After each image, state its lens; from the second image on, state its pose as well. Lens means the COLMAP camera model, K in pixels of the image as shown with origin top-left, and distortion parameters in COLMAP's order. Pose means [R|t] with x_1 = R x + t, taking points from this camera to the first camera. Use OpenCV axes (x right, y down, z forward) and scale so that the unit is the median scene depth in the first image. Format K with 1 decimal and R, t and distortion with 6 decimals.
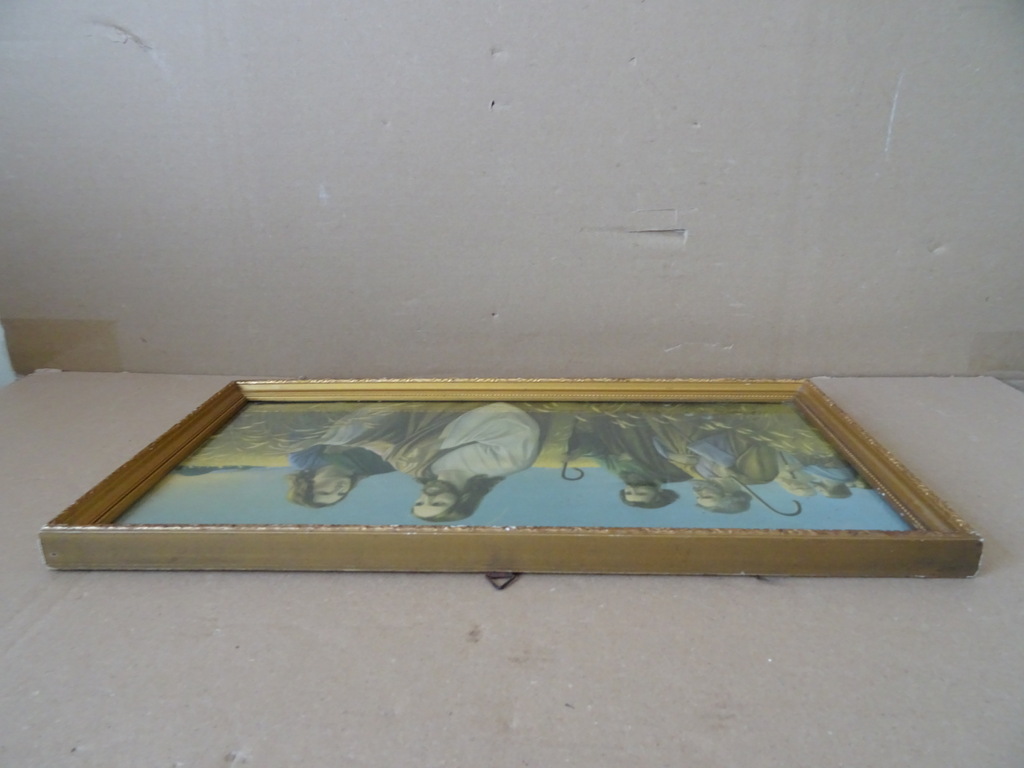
lens RADIAL K [[729.4, 0, 512.0], [0, 729.4, 384.0], [0, 0, 1]] dist [-0.006641, -0.005481]
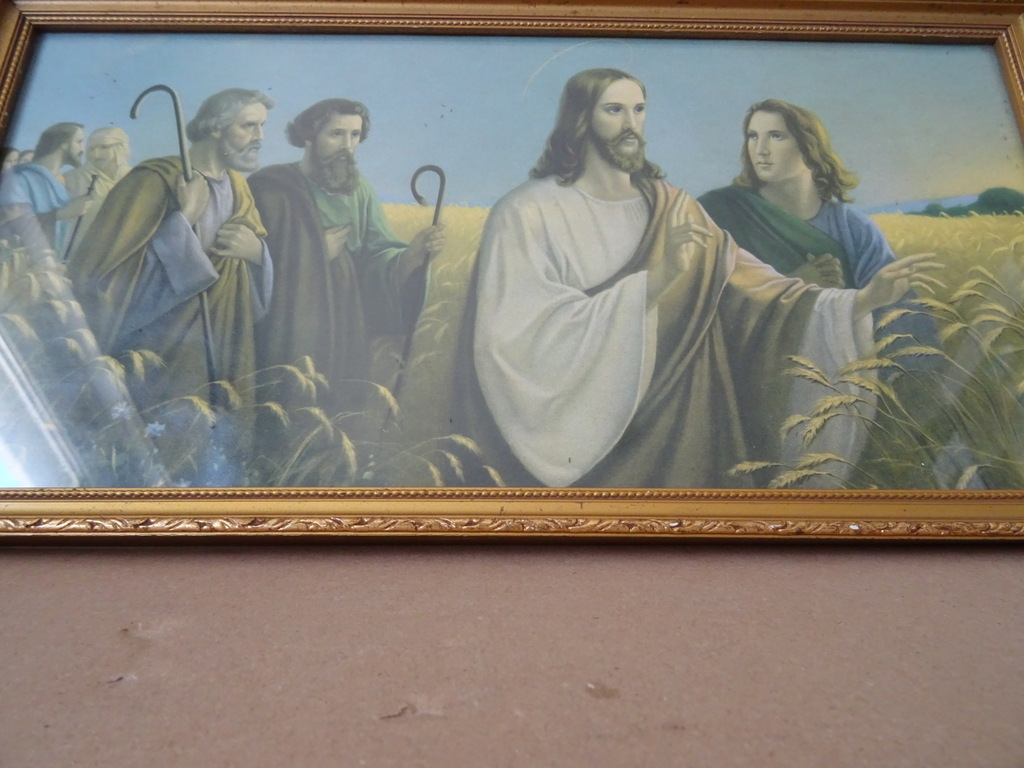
lens RADIAL K [[729.4, 0, 512.0], [0, 729.4, 384.0], [0, 0, 1]] dist [-0.006641, -0.005481]
pose [[-0.999415, 0.022923, -0.025381, 0.026750], [-0.024404, 0.041905, 0.998824, -0.503279], [0.023959, 0.998859, -0.041321, 1.151567]]
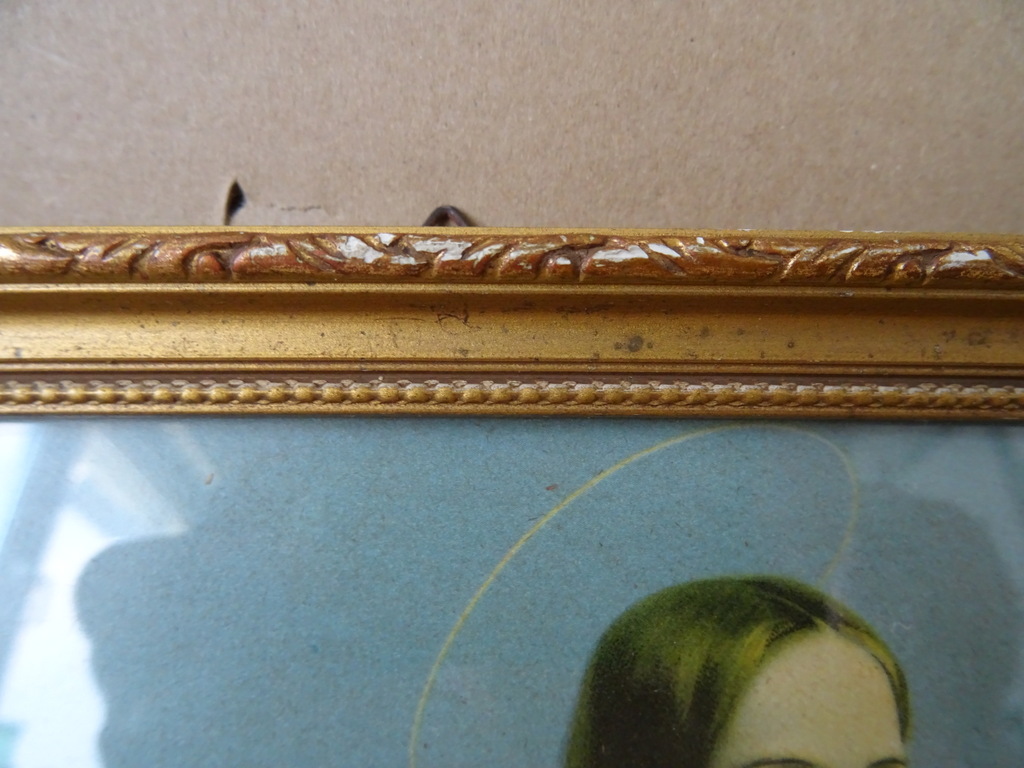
lens RADIAL K [[729.4, 0, 512.0], [0, 729.4, 384.0], [0, 0, 1]] dist [-0.006641, -0.005481]
pose [[-0.999814, 0.019250, 0.000854, -0.029904], [-0.001589, -0.126562, 0.991957, -0.003630], [0.019204, 0.991772, 0.126569, 0.766075]]
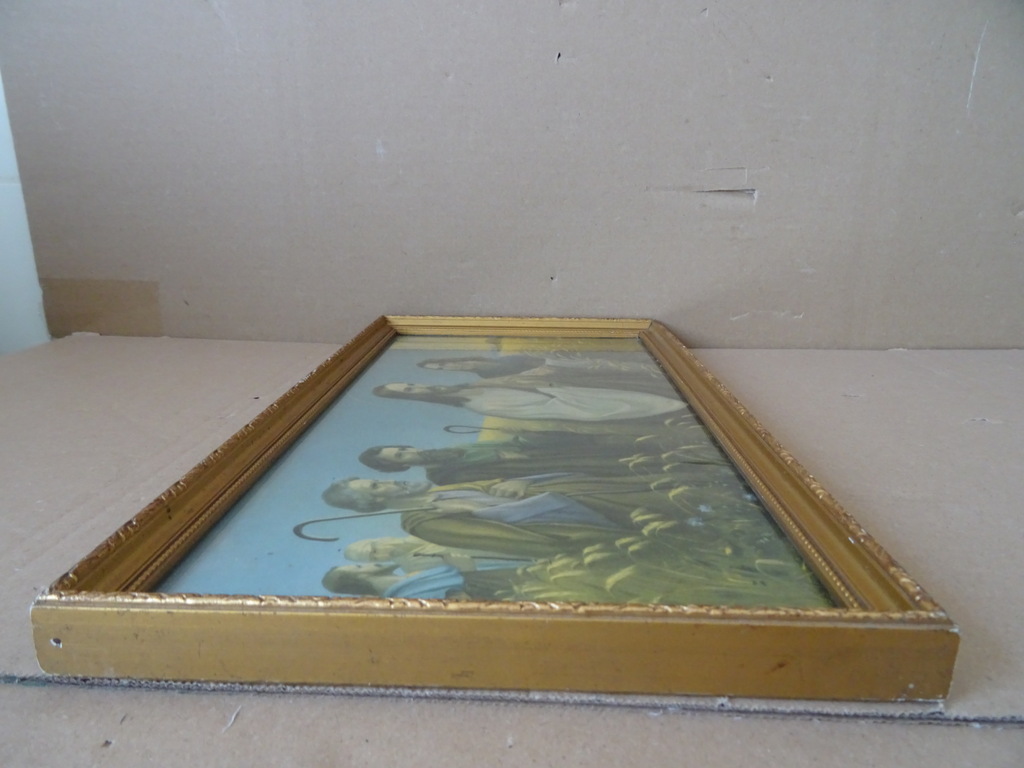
lens RADIAL K [[742.4, 0, 510.5], [0, 742.4, 386.7], [0, 0, 1]] dist [-0.007127, -0.003392]
pose [[-0.003522, 0.262498, -0.964926, 0.847555], [-0.324878, 0.912289, 0.249365, -0.144175], [0.945749, 0.314362, 0.082067, 0.921572]]
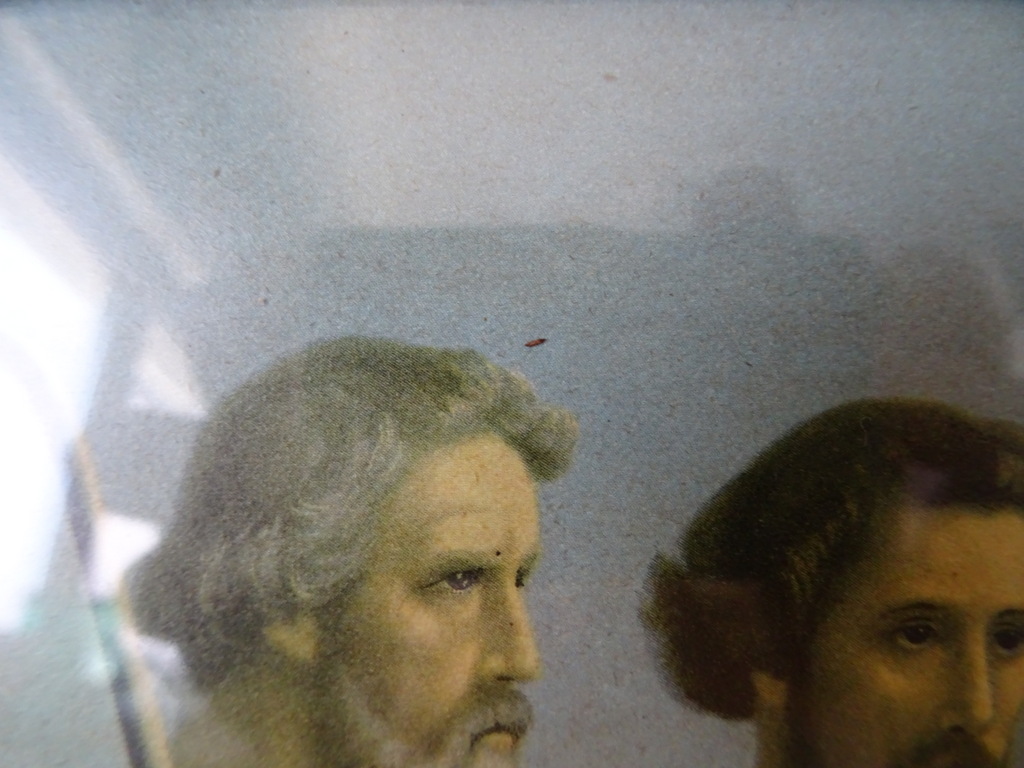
lens RADIAL K [[729.4, 0, 512.0], [0, 729.4, 384.0], [0, 0, 1]] dist [-0.006641, -0.005481]
pose [[-0.999539, 0.025571, 0.016383, 0.225623], [0.008344, -0.287460, 0.957756, 0.028735], [0.029200, 0.957451, 0.287114, 0.821840]]
